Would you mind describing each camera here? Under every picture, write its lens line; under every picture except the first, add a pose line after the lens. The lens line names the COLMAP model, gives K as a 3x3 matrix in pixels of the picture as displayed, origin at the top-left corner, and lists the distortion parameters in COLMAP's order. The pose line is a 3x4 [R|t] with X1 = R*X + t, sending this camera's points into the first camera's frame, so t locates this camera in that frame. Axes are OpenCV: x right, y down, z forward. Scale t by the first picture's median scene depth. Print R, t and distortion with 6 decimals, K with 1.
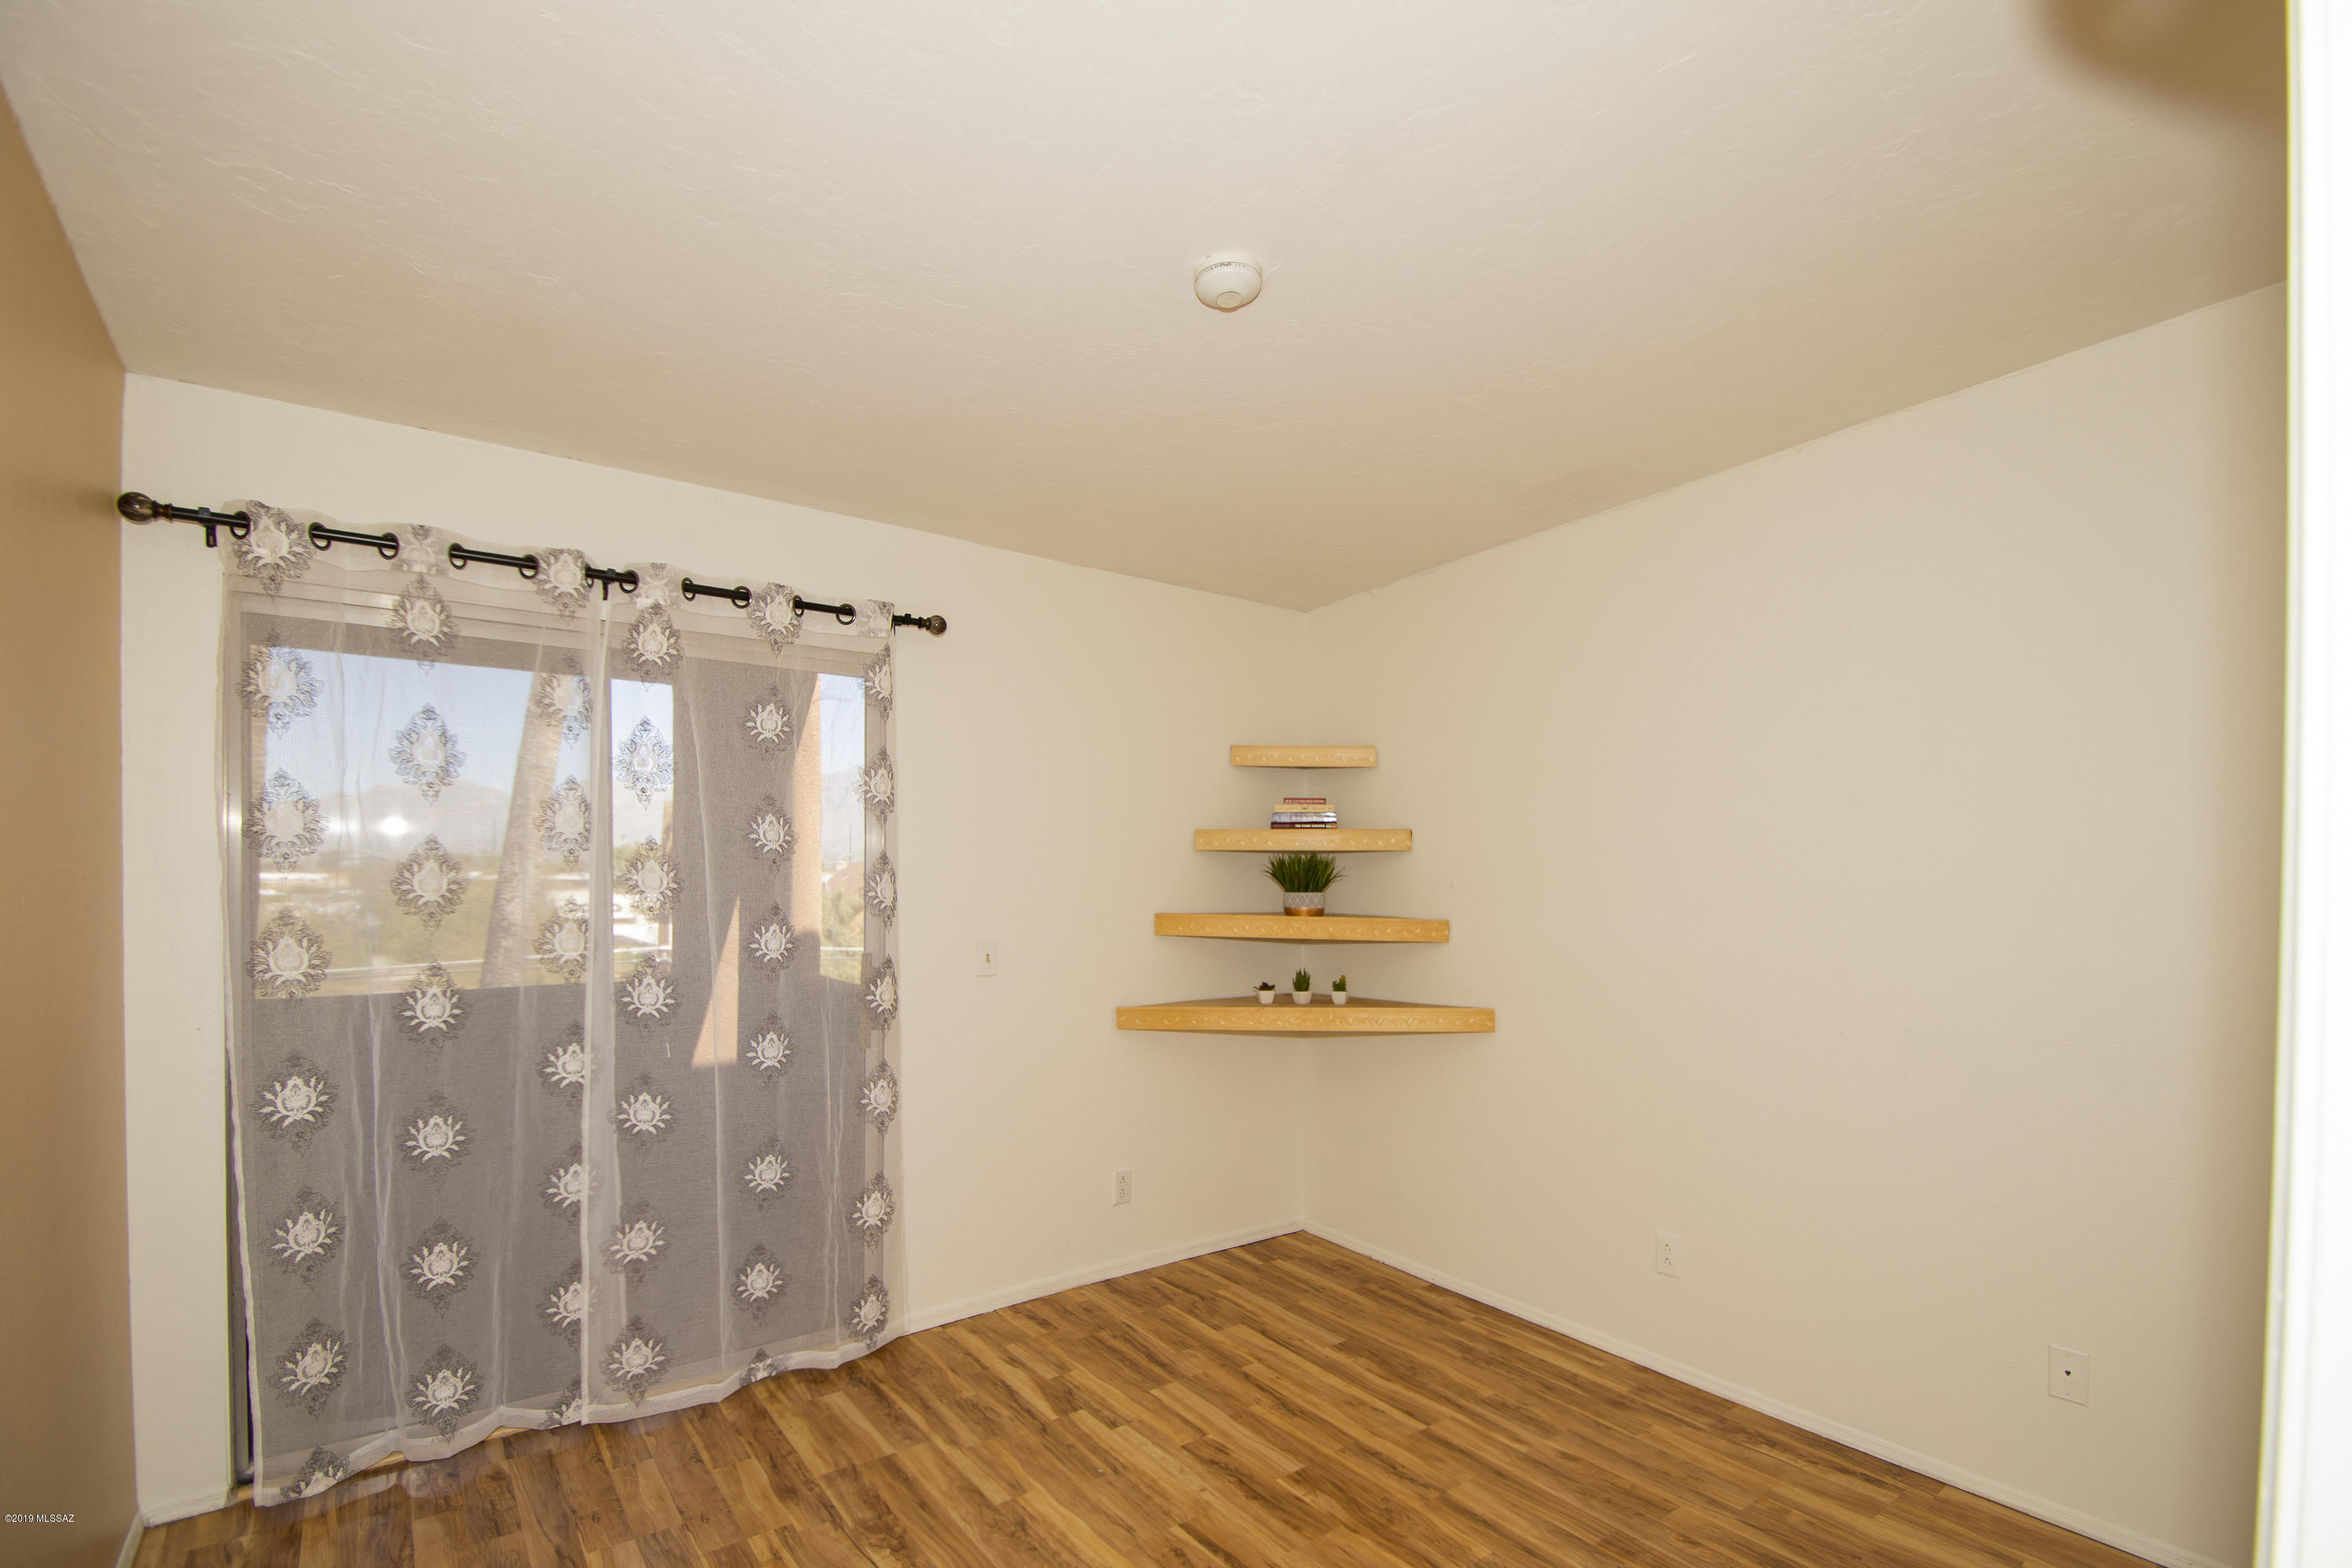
lens RADIAL K [[1071.2, 0, 1184.0], [0, 1071.2, 889.3], [0, 0, 1]] dist [0.001857, -0.012578]
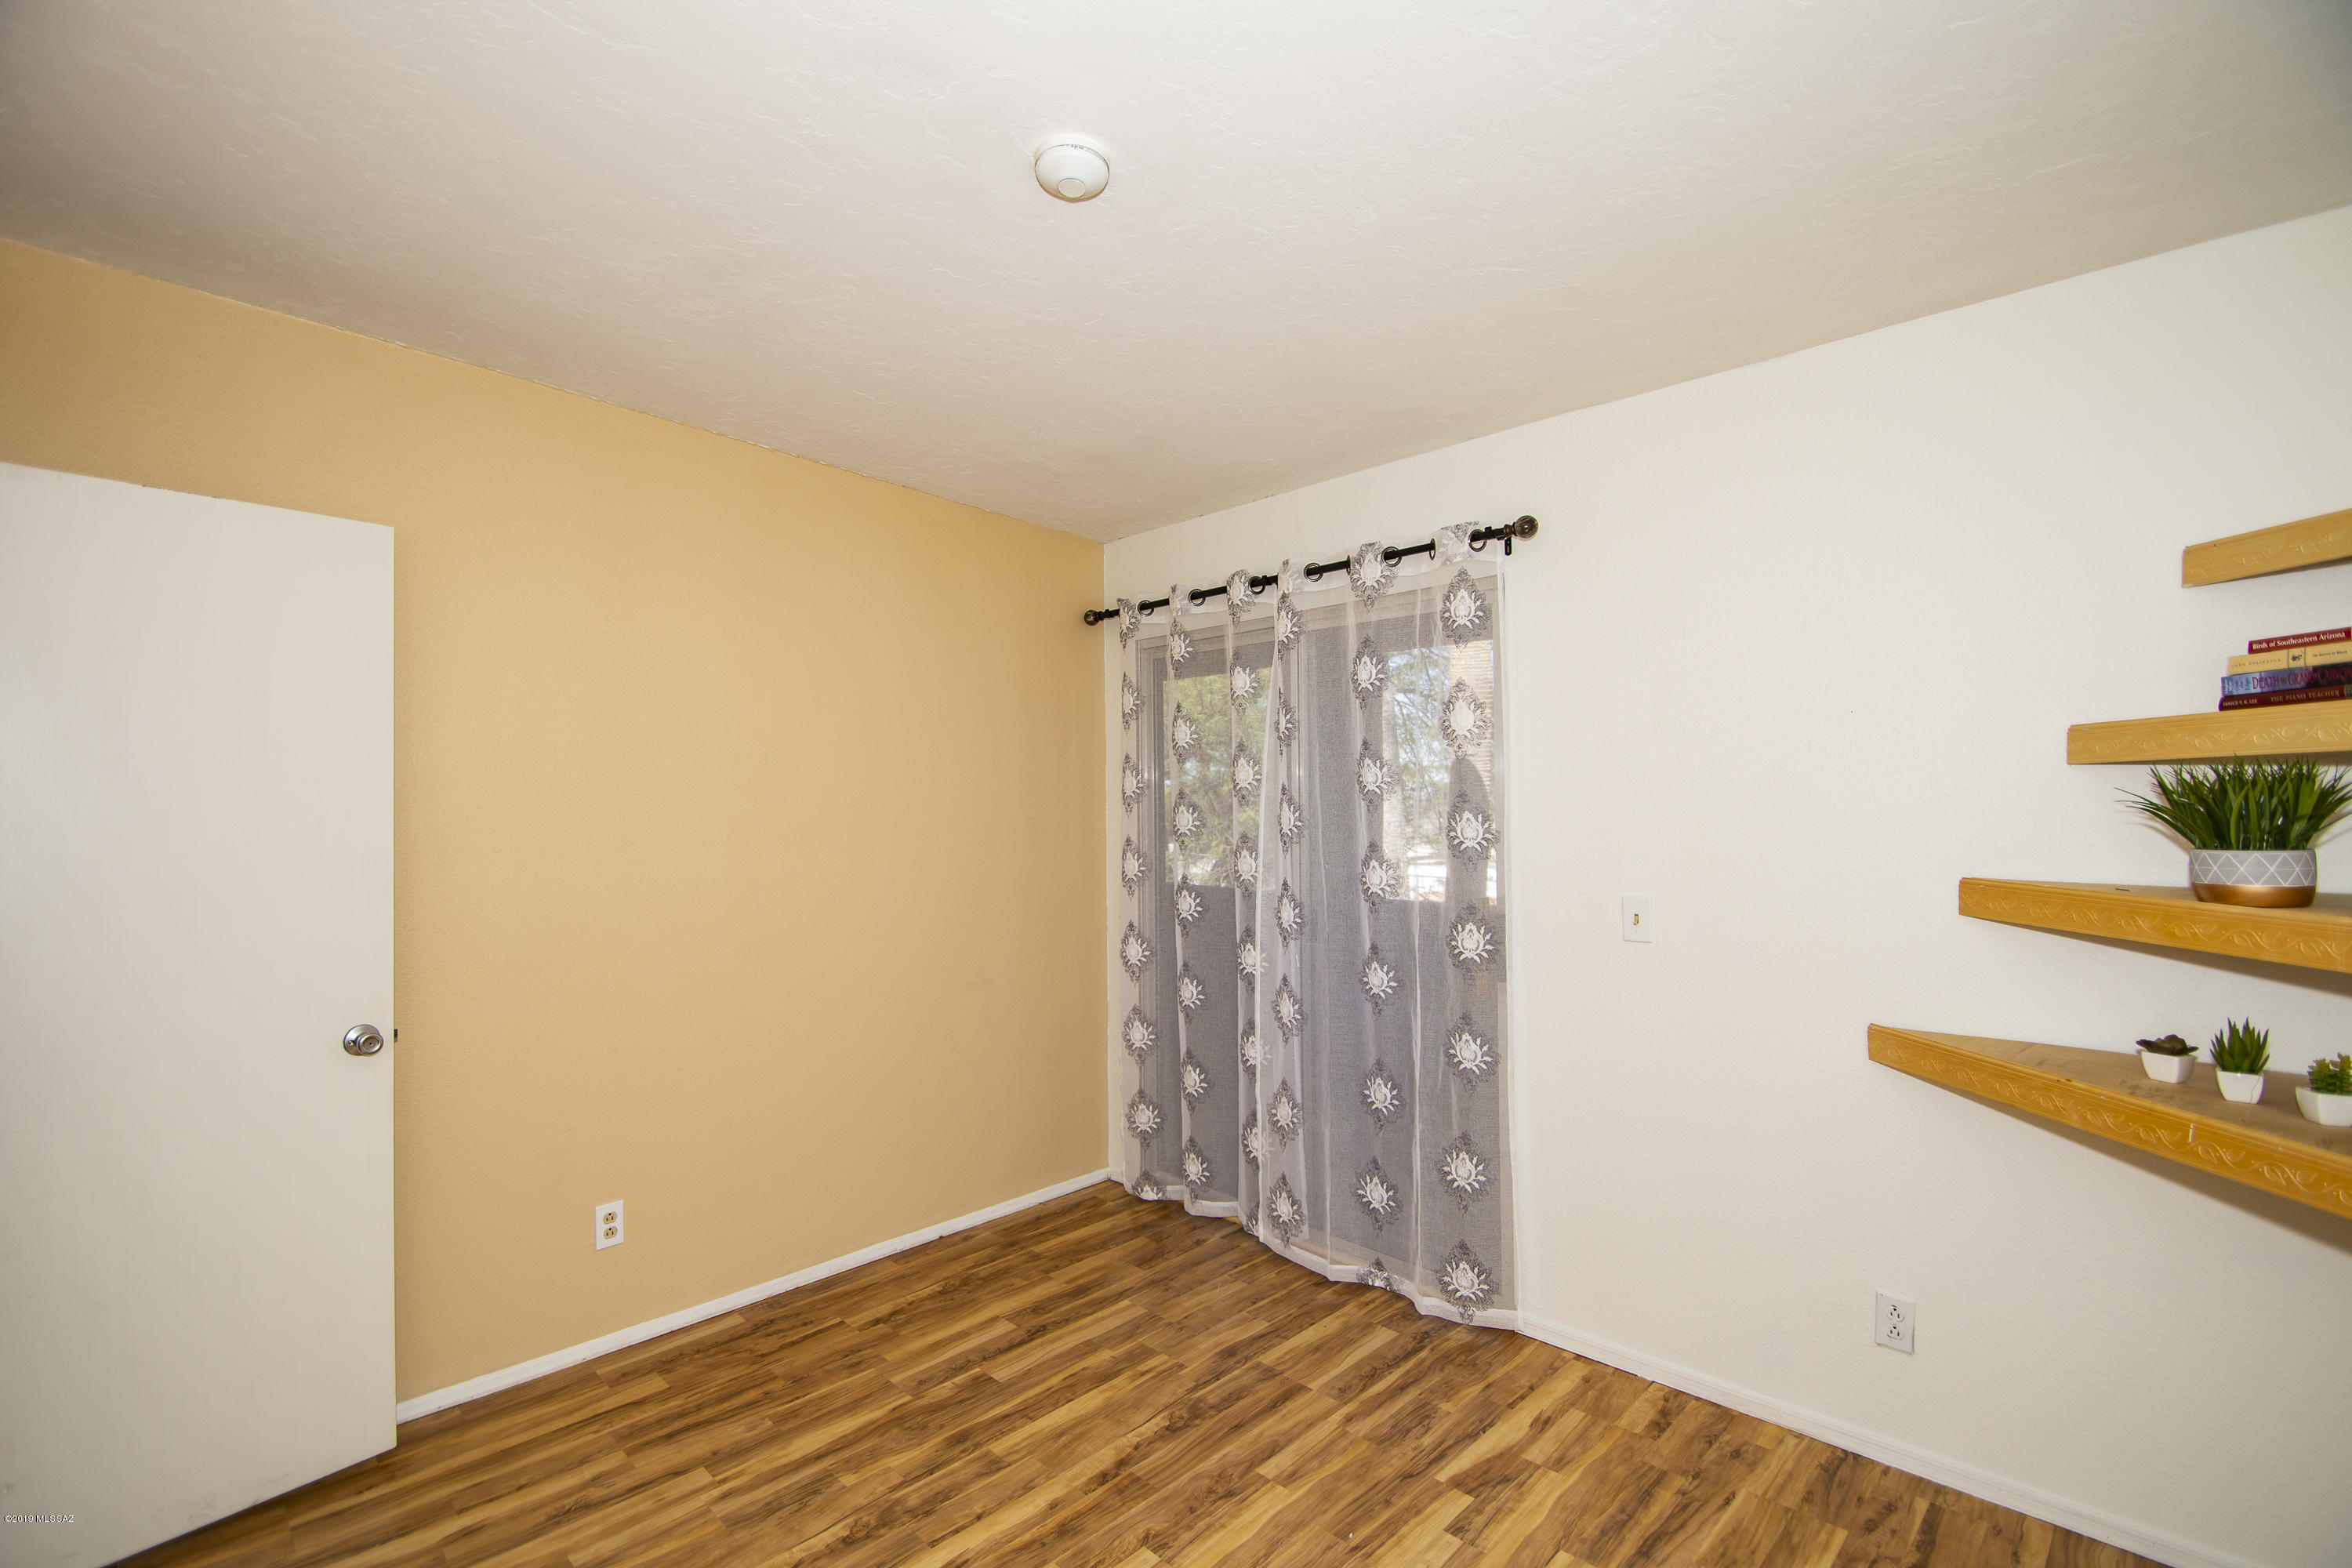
lens RADIAL K [[1071.2, 0, 1175.0], [0, 1071.2, 788.5], [0, 0, 1]] dist [0.001857, -0.012578]
pose [[0.119814, -0.020518, -0.992584, 0.667997], [-0.004553, 0.999765, -0.021217, -0.015657], [0.992786, 0.007061, 0.119692, 0.688181]]
